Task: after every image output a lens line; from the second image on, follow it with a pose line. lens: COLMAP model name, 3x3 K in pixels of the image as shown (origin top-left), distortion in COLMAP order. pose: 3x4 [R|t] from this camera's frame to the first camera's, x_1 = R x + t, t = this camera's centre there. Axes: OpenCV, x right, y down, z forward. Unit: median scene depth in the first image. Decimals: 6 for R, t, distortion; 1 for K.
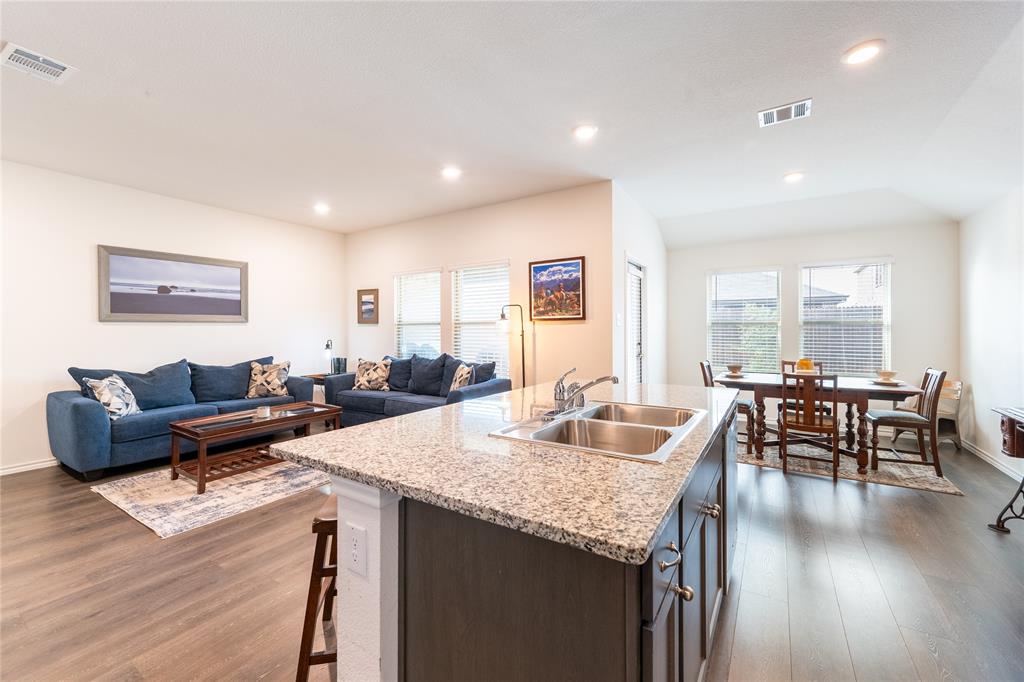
lens RADIAL K [[411.2, 0, 510.3], [0, 411.2, 332.2], [0, 0, 1]] dist [0.005209, -0.000743]
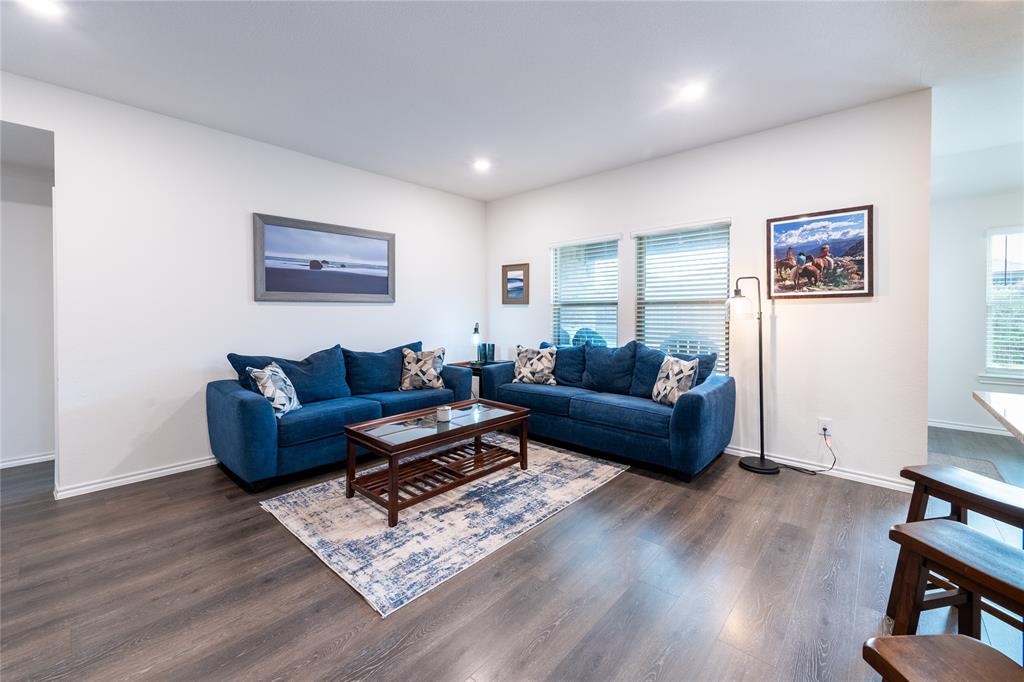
lens RADIAL K [[411.2, 0, 517.0], [0, 411.2, 319.6], [0, 0, 1]] dist [0.005209, -0.000743]
pose [[0.988148, 0.003972, -0.153452, -0.297106], [-0.002249, 0.999933, 0.011394, 0.002393], [0.153487, -0.010914, 0.988090, 0.211273]]
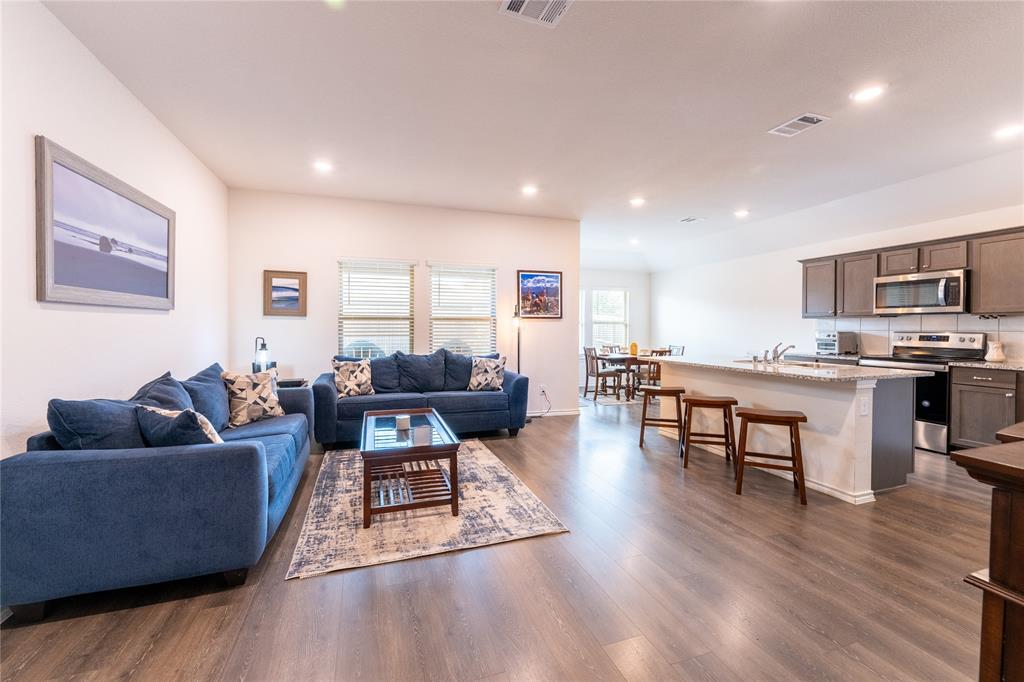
lens RADIAL K [[411.2, 0, 502.3], [0, 411.2, 340.4], [0, 0, 1]] dist [0.005209, -0.000743]
pose [[0.628907, -0.020617, 0.777207, -0.974432], [-0.001213, 0.999621, 0.027499, 0.004312], [-0.777480, -0.018237, 0.628643, 0.286402]]
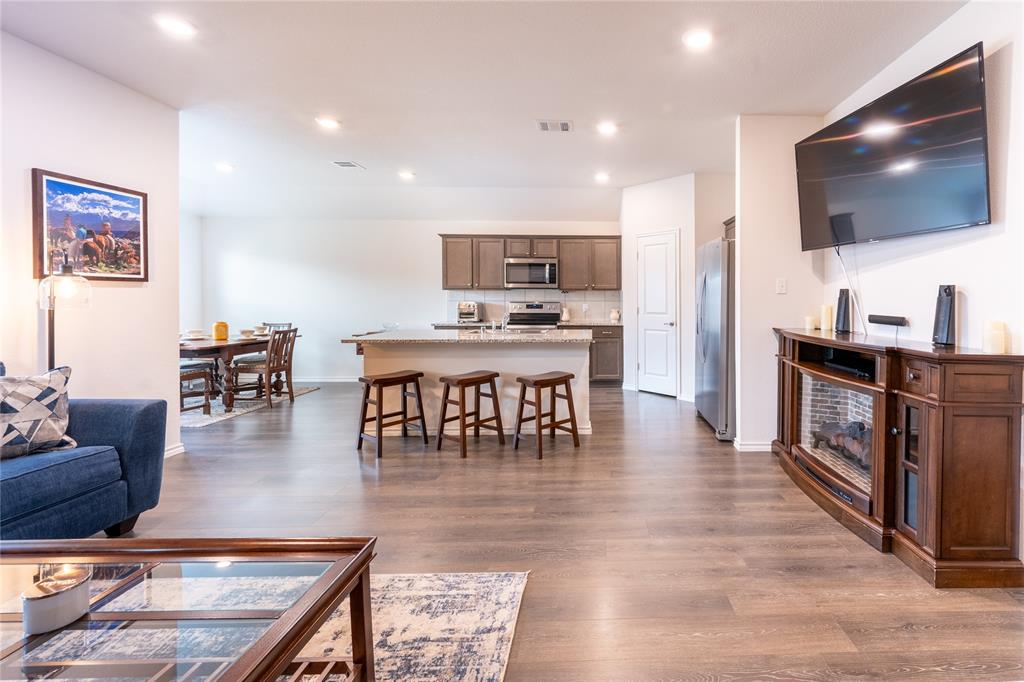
lens RADIAL K [[451.1, 0, 608.2], [0, 451.1, 304.1], [0, 0, 1]] dist [0.003668, -0.000849]
pose [[-0.571349, -0.009508, 0.820652, -0.906903], [0.000083, 0.999932, 0.011644, -0.000266], [-0.820707, 0.006721, -0.571309, 0.766379]]
